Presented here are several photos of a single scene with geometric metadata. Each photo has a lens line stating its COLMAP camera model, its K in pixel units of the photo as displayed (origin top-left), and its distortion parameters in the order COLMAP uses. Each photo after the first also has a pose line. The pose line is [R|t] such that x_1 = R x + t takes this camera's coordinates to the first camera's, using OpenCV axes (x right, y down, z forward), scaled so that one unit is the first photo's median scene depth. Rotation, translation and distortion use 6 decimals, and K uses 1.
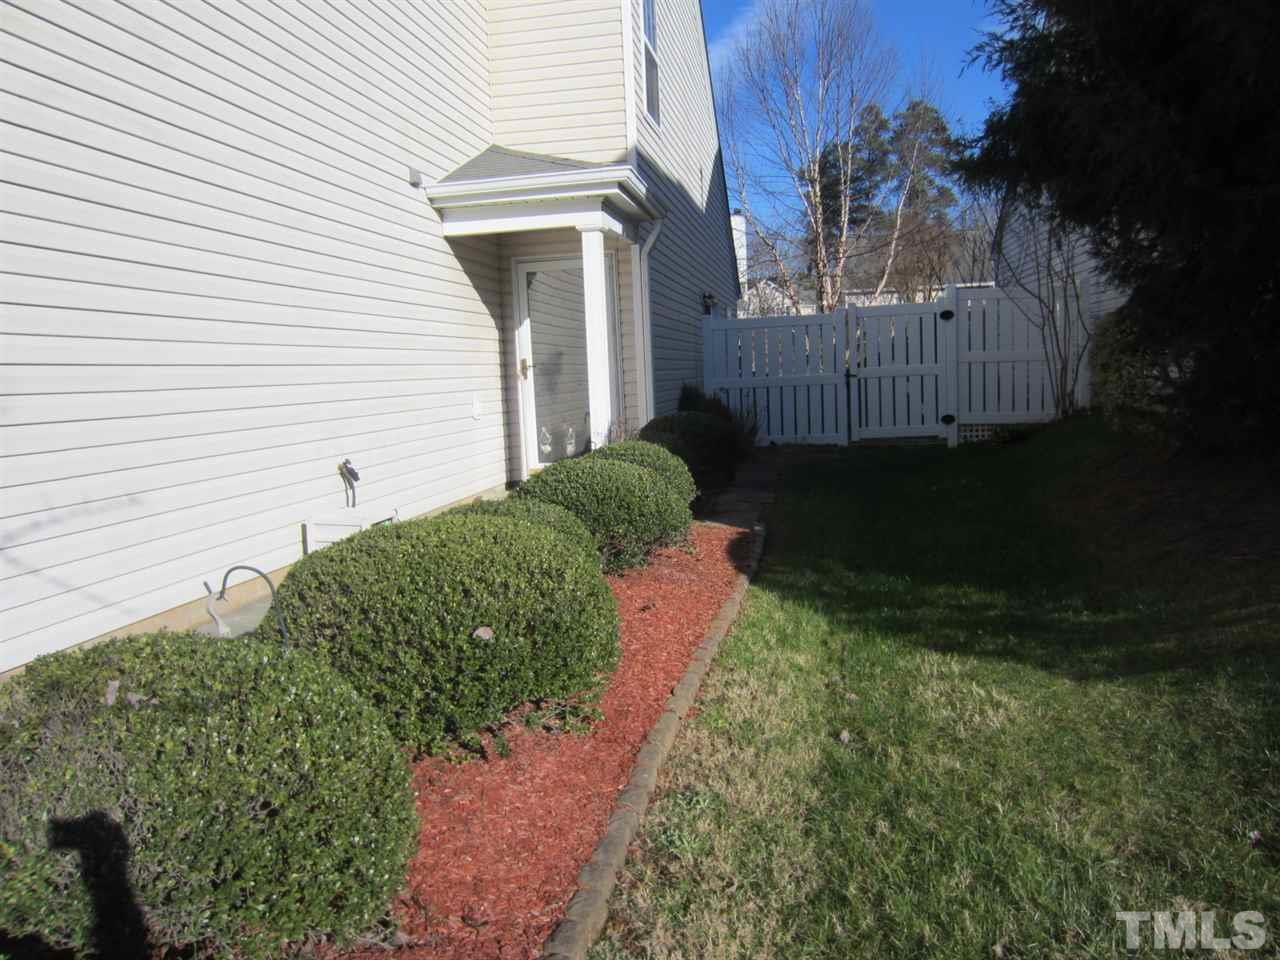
lens RADIAL K [[977.1, 0, 640.0], [0, 977.1, 480.0], [0, 0, 1]] dist [-0.000195, 0.004079]
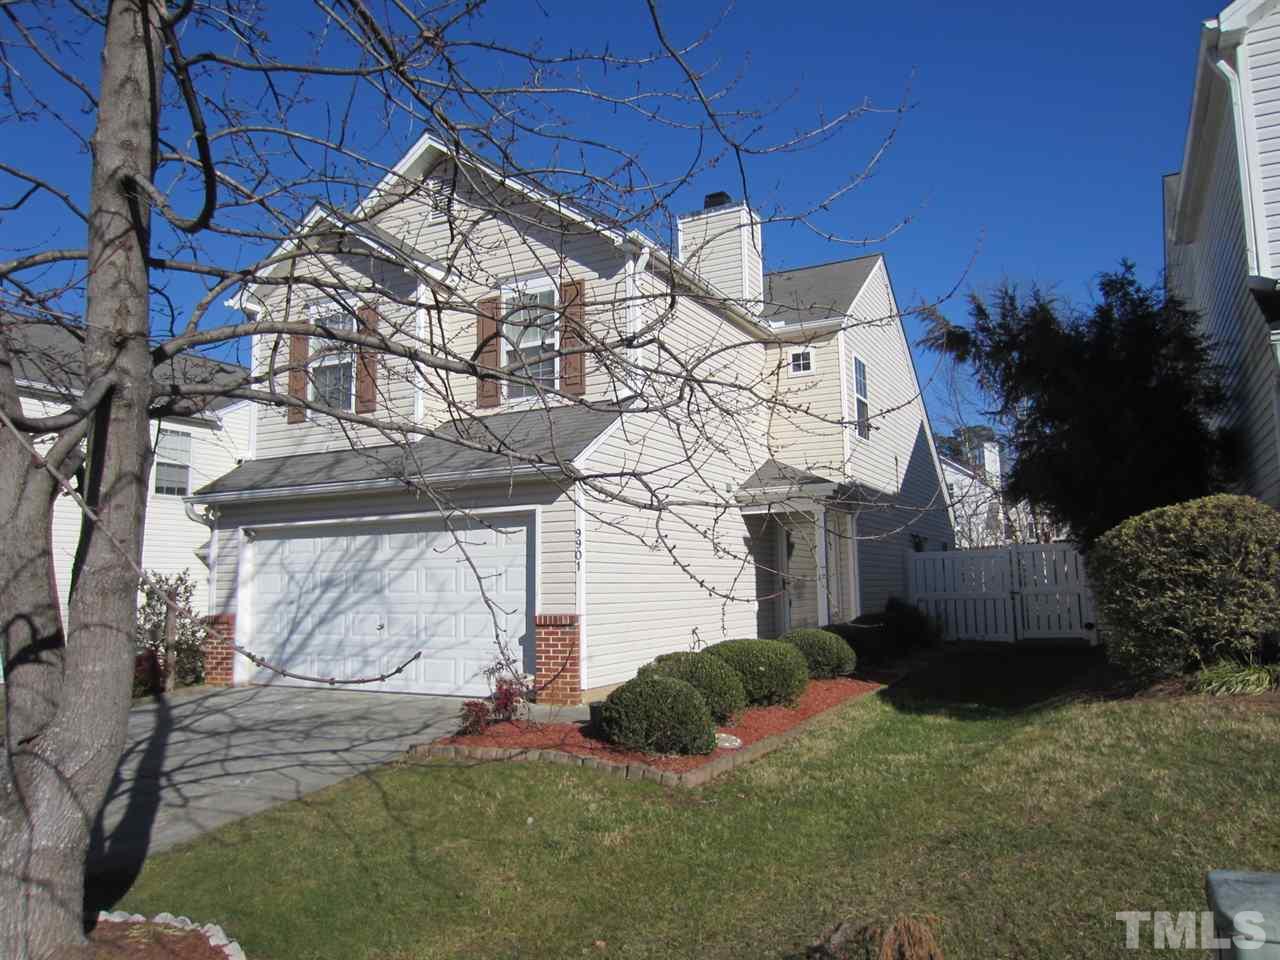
lens RADIAL K [[977.1, 0, 640.0], [0, 977.1, 480.0], [0, 0, 1]] dist [-0.000195, 0.004079]
pose [[0.963003, -0.006917, -0.269401, 0.075201], [-0.050378, 0.977427, -0.205180, 0.052272], [0.264739, 0.211161, 0.940917, -0.522382]]
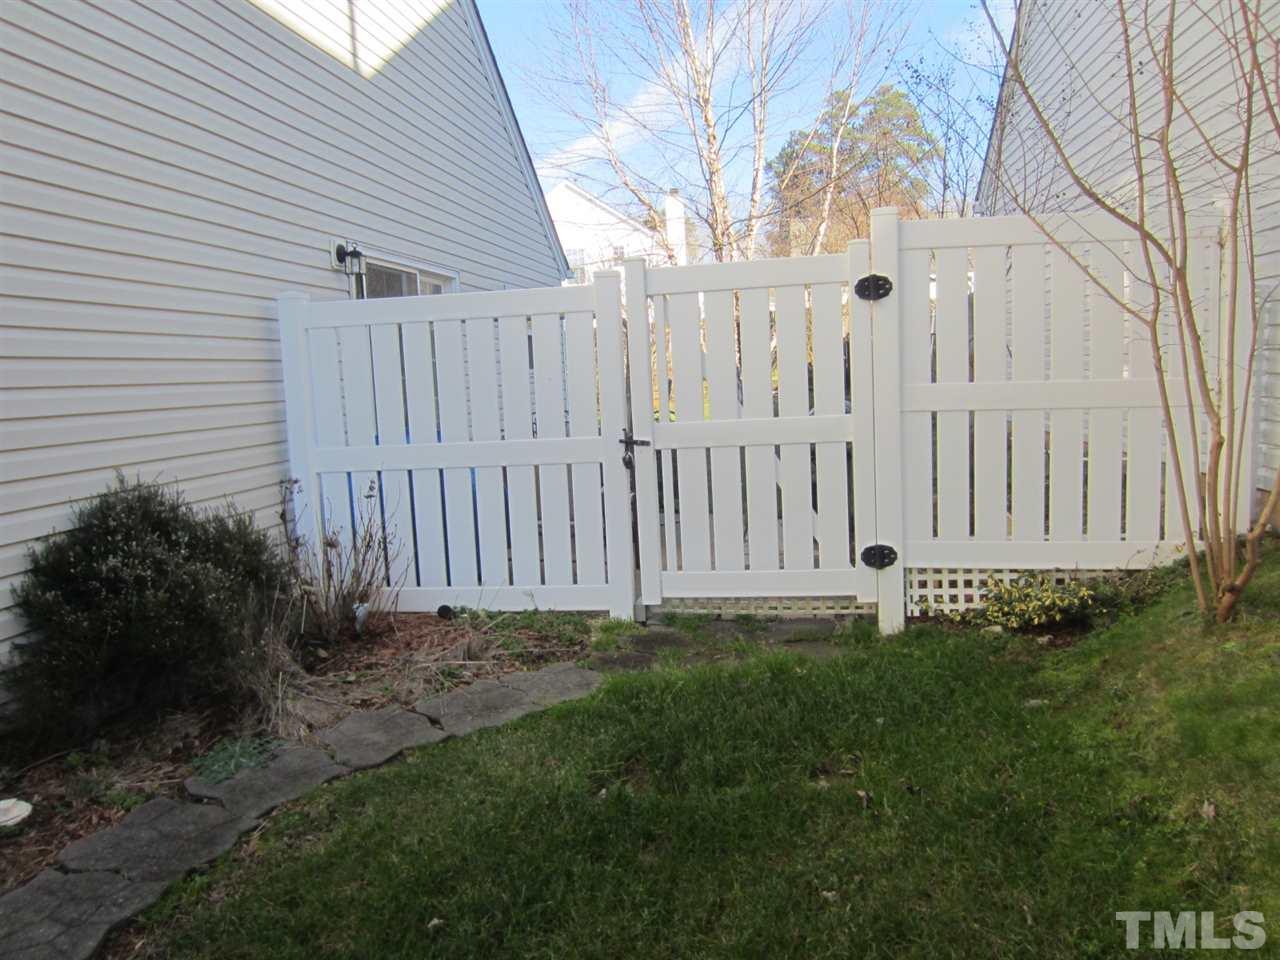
lens RADIAL K [[977.1, 0, 640.0], [0, 977.1, 480.0], [0, 0, 1]] dist [-0.000195, 0.004079]
pose [[0.999644, -0.002473, 0.026571, 0.208744], [0.002300, 0.999976, 0.006544, -0.095284], [-0.026587, -0.006481, 0.999626, 0.610579]]
